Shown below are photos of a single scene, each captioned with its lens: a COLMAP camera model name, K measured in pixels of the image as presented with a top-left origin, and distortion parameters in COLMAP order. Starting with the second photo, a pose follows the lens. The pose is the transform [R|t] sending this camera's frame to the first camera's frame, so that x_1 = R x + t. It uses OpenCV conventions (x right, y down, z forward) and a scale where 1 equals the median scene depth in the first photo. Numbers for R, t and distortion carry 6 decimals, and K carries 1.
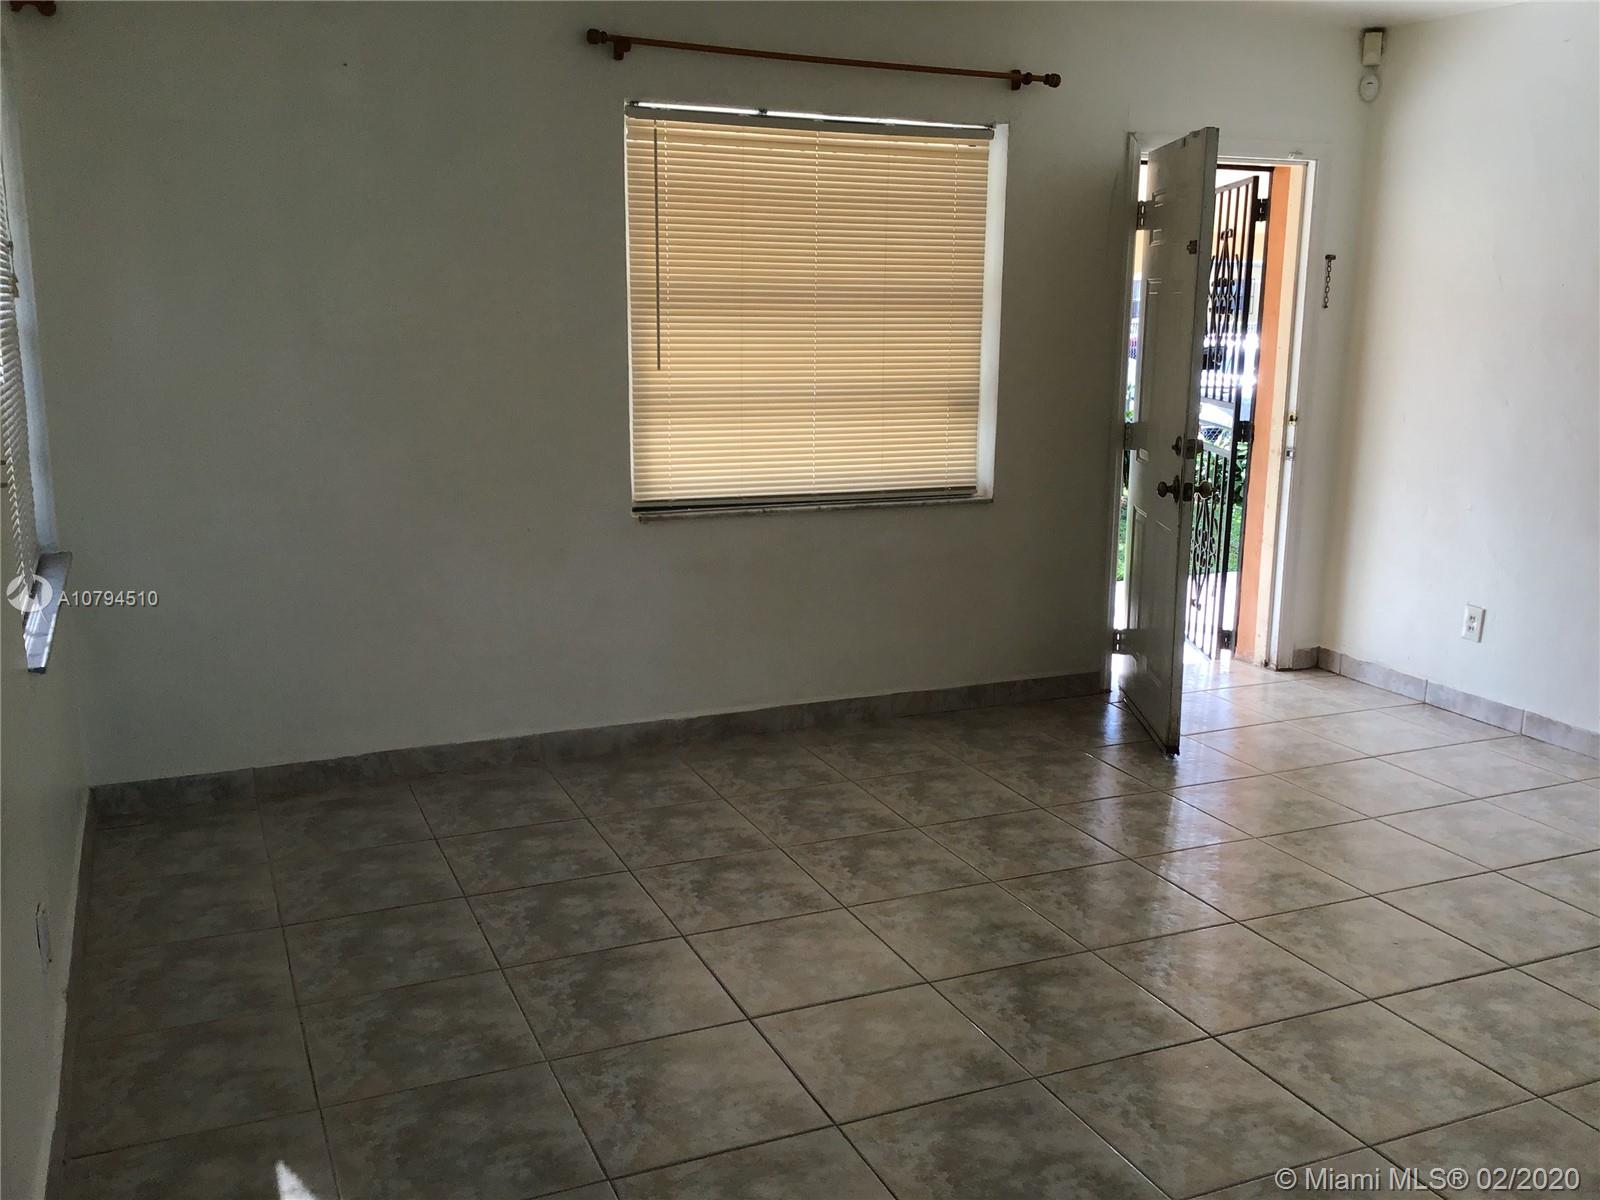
lens RADIAL K [[1421.9, 0, 819.9], [0, 1421.9, 620.6], [0, 0, 1]] dist [0.104250, -0.150695]
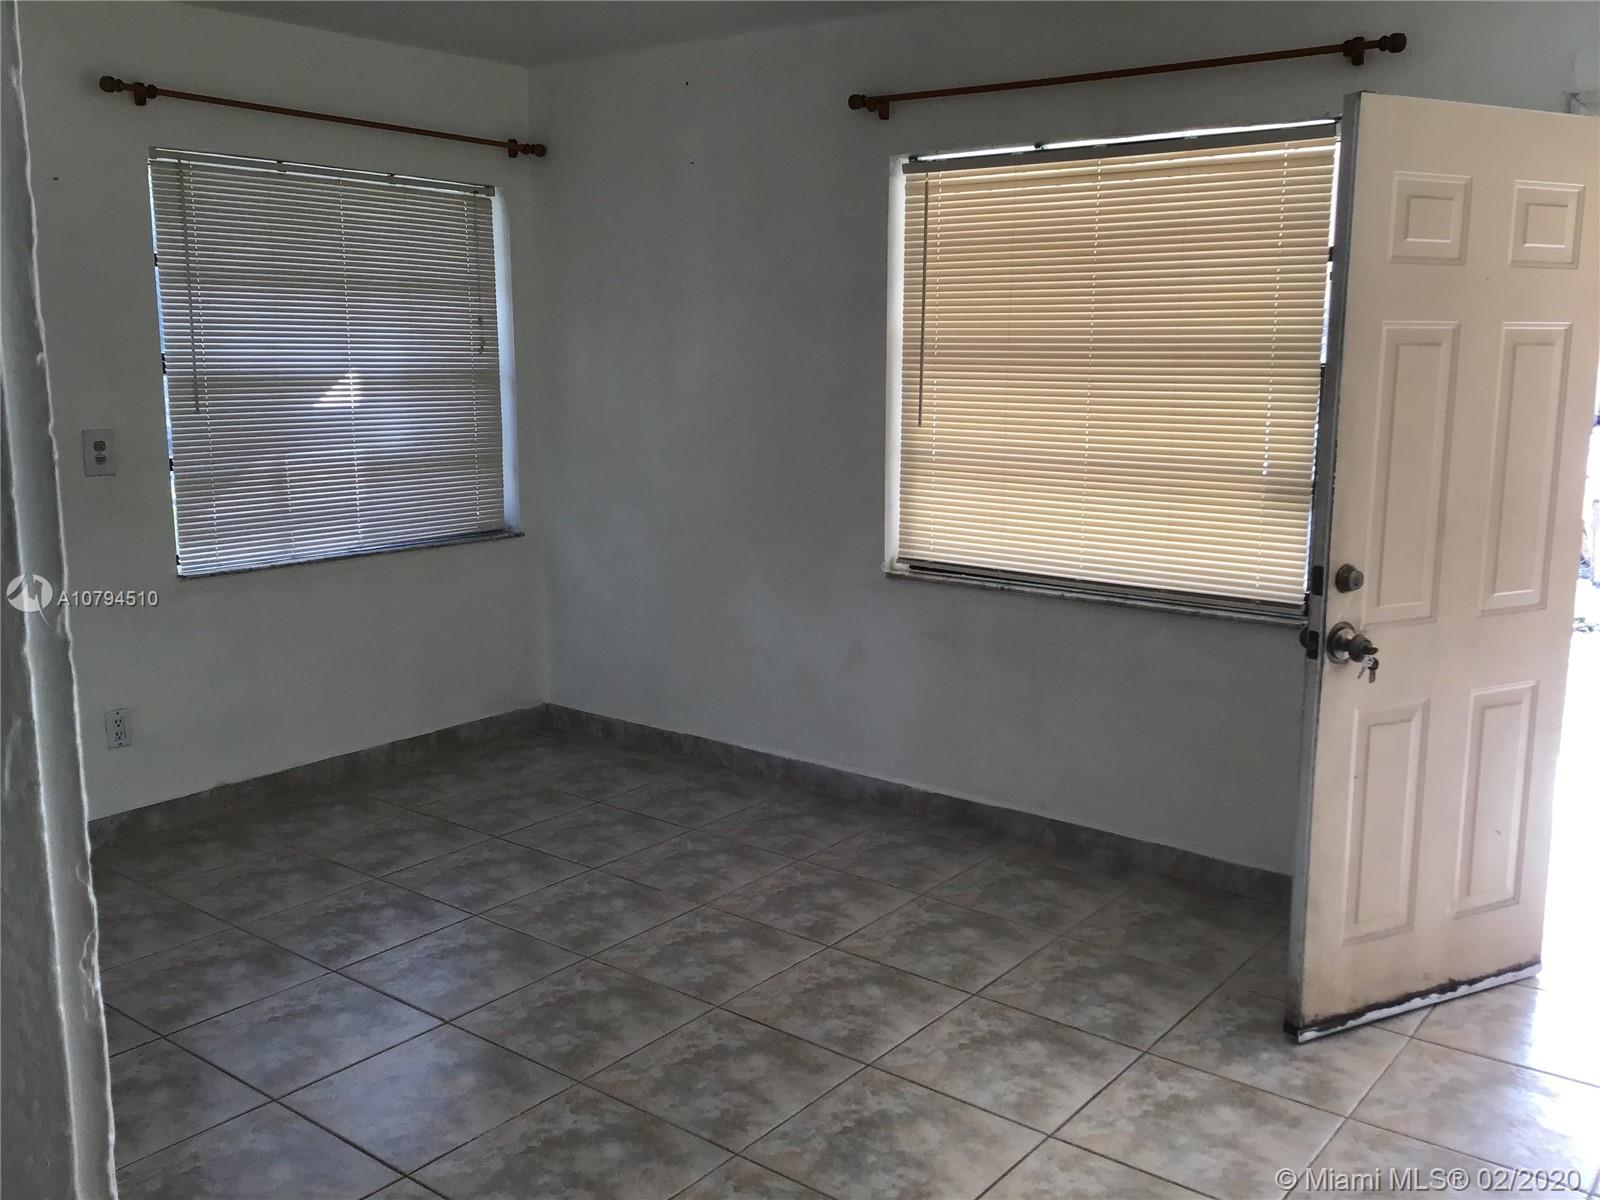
lens RADIAL K [[1421.9, 0, 764.9], [0, 1421.9, 621.3], [0, 0, 1]] dist [0.104250, -0.150695]
pose [[0.465316, 0.167932, -0.869068, 0.727950], [-0.191740, 0.977648, 0.086252, -0.113060], [0.864128, 0.126501, 0.487115, 0.467567]]
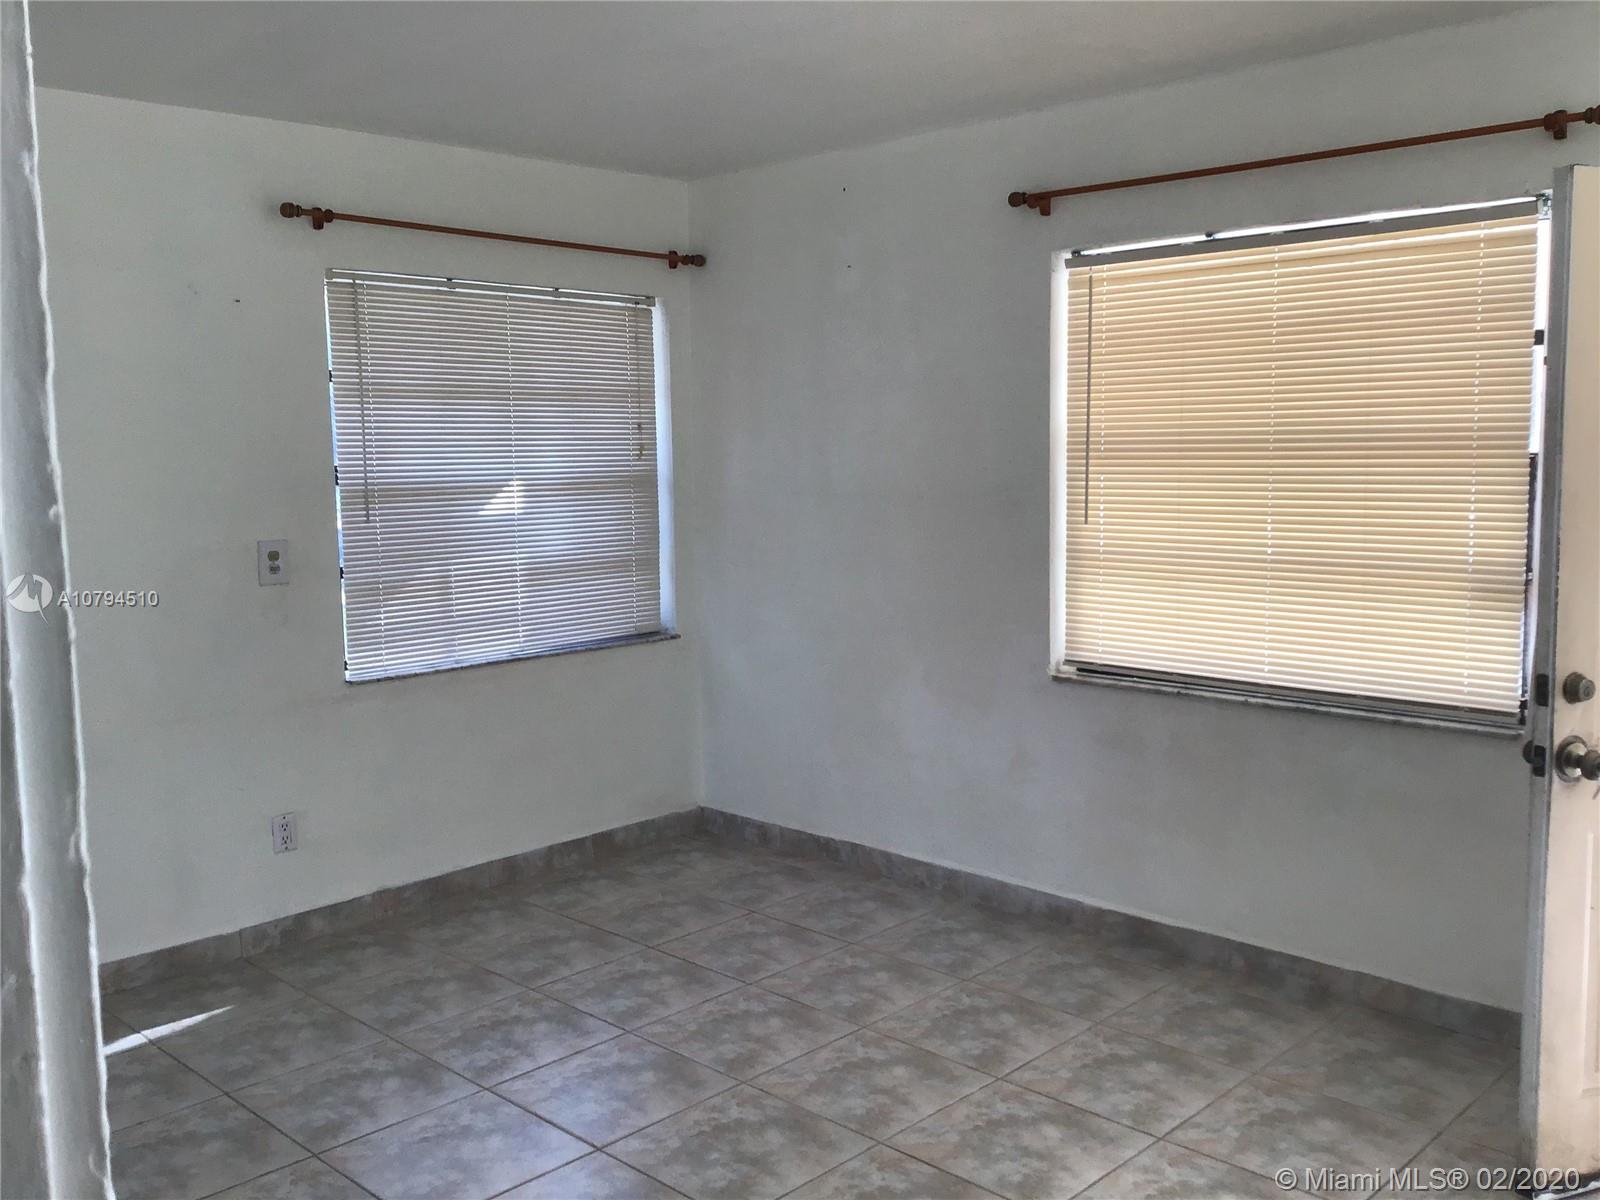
lens RADIAL K [[1421.9, 0, 765.3], [0, 1421.9, 617.1], [0, 0, 1]] dist [0.104250, -0.150695]
pose [[0.368375, 0.103985, -0.923844, 0.704765], [-0.182429, 0.982490, 0.037844, -0.116423], [0.911603, 0.154595, 0.380895, 0.475854]]
